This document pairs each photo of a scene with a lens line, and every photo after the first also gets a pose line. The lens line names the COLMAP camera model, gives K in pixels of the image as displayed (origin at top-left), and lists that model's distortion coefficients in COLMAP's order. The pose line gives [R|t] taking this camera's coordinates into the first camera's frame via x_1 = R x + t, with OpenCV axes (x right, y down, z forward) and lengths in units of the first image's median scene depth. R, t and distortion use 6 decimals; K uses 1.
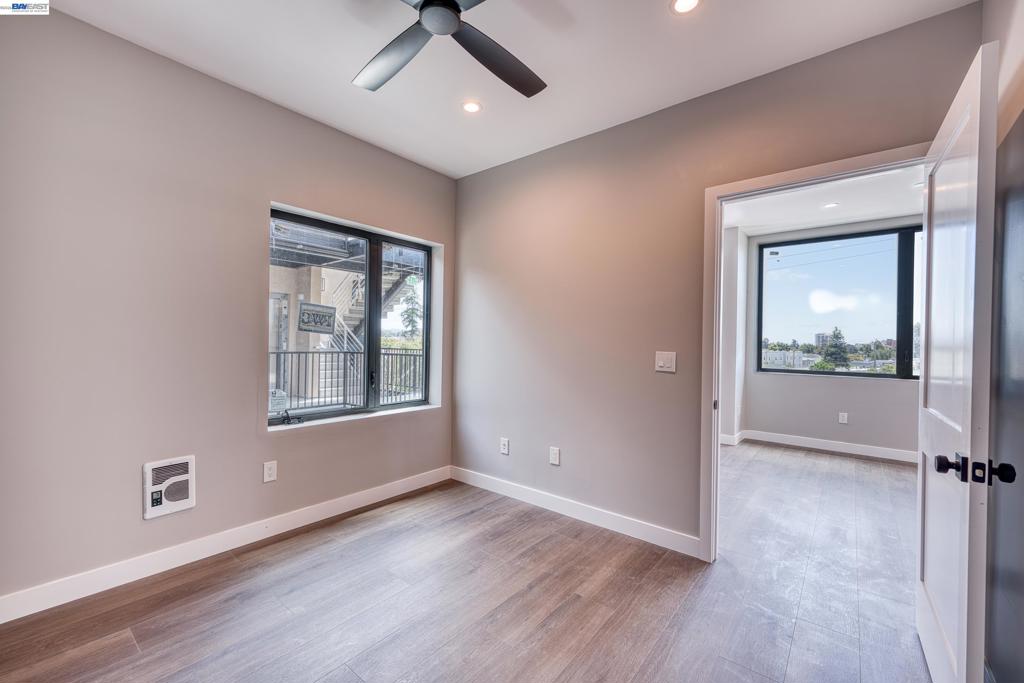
lens RADIAL K [[419.6, 0, 513.3], [0, 419.6, 347.9], [0, 0, 1]] dist [-0.002754, 0.000299]
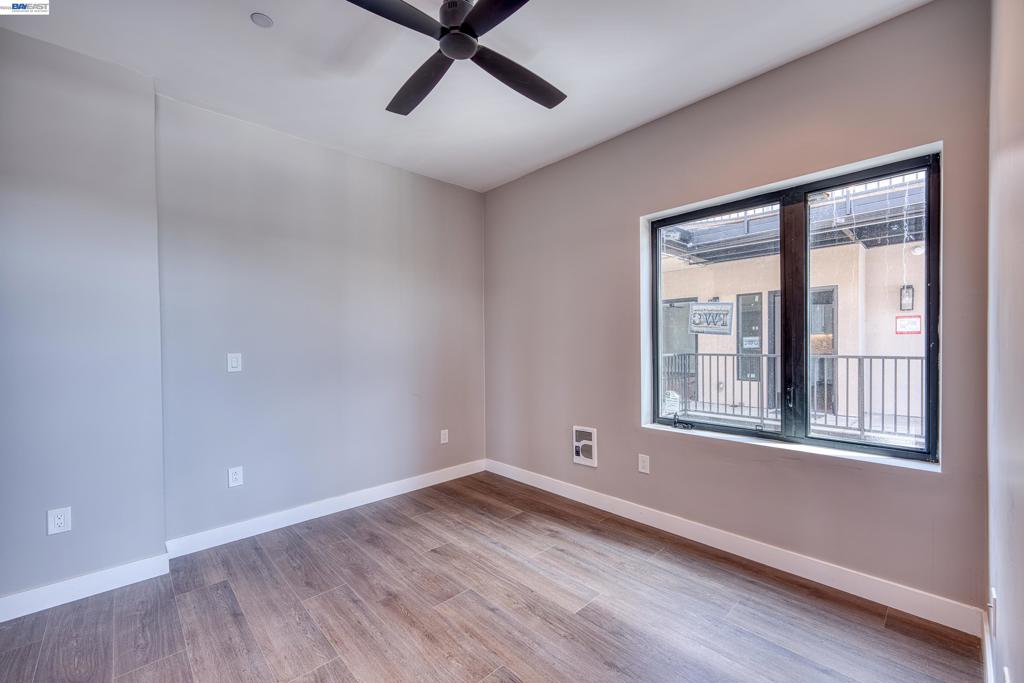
lens RADIAL K [[419.6, 0, 513.2], [0, 419.6, 343.9], [0, 0, 1]] dist [-0.002754, 0.000299]
pose [[-0.154430, -0.015062, -0.987889, 0.639920], [-0.002235, 0.999887, -0.014896, -0.000779], [0.988001, -0.000092, -0.154447, 0.953324]]
